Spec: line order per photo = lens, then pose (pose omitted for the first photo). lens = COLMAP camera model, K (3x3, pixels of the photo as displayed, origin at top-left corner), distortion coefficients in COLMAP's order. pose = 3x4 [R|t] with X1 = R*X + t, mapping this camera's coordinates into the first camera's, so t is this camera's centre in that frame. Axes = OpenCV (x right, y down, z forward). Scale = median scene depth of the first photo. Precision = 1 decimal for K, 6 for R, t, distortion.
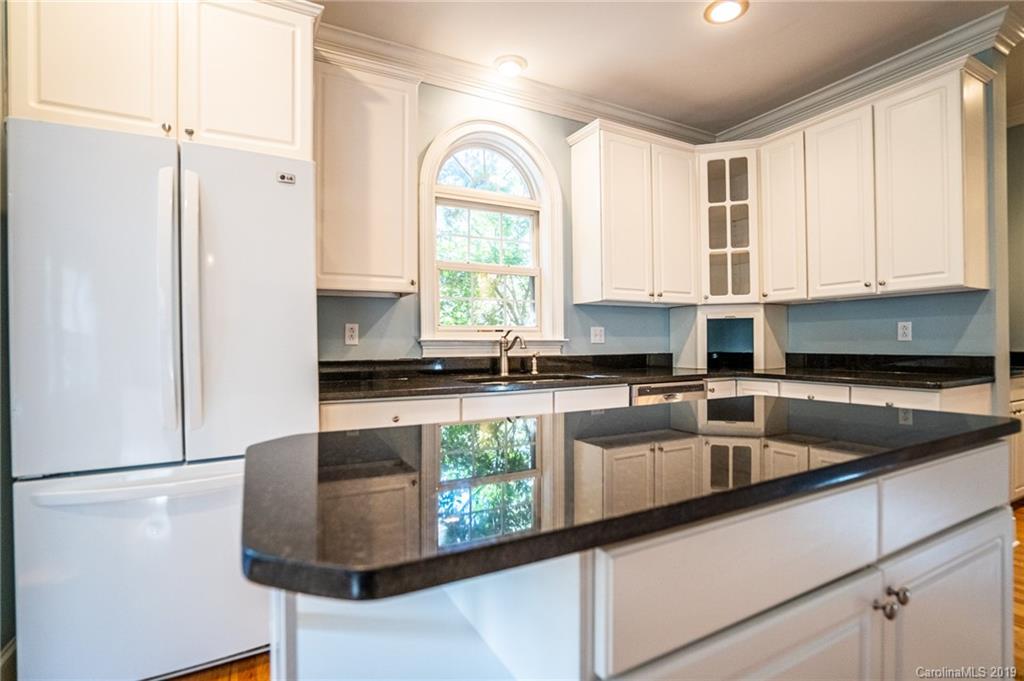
lens RADIAL K [[478.7, 0, 499.0], [0, 478.7, 343.9], [0, 0, 1]] dist [-0.045918, 0.015981]
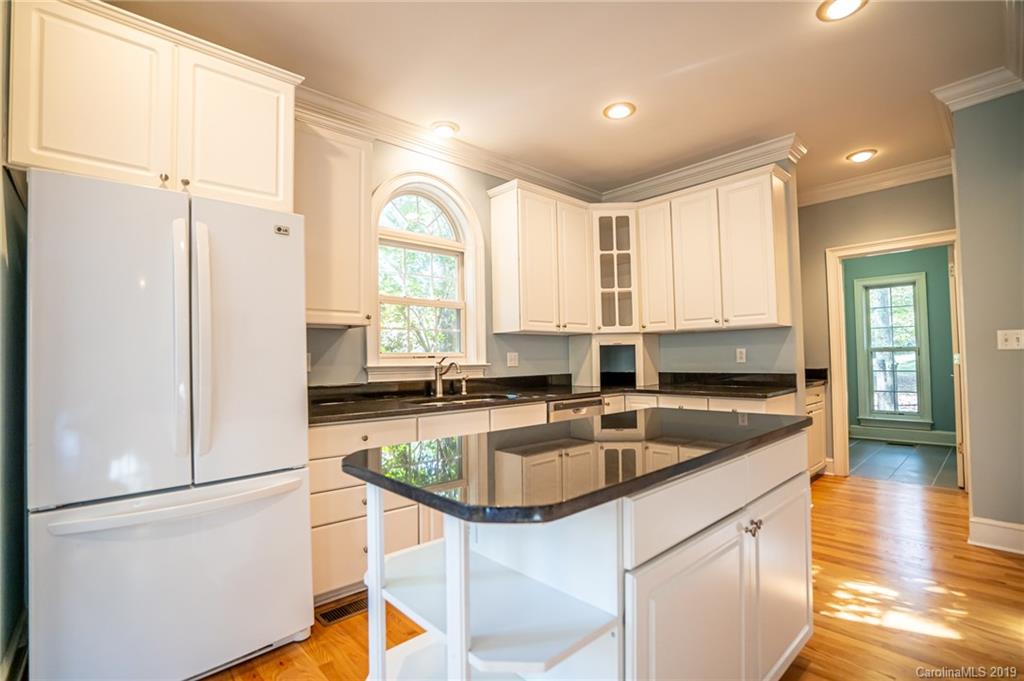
lens RADIAL K [[465.0, 0, 495.8], [0, 465.0, 347.4], [0, 0, 1]] dist [-0.056435, 0.019893]
pose [[0.971601, -0.002879, 0.236609, -0.116555], [0.010551, 0.999459, -0.031163, -0.015025], [-0.236391, 0.032774, 0.971105, -0.103716]]
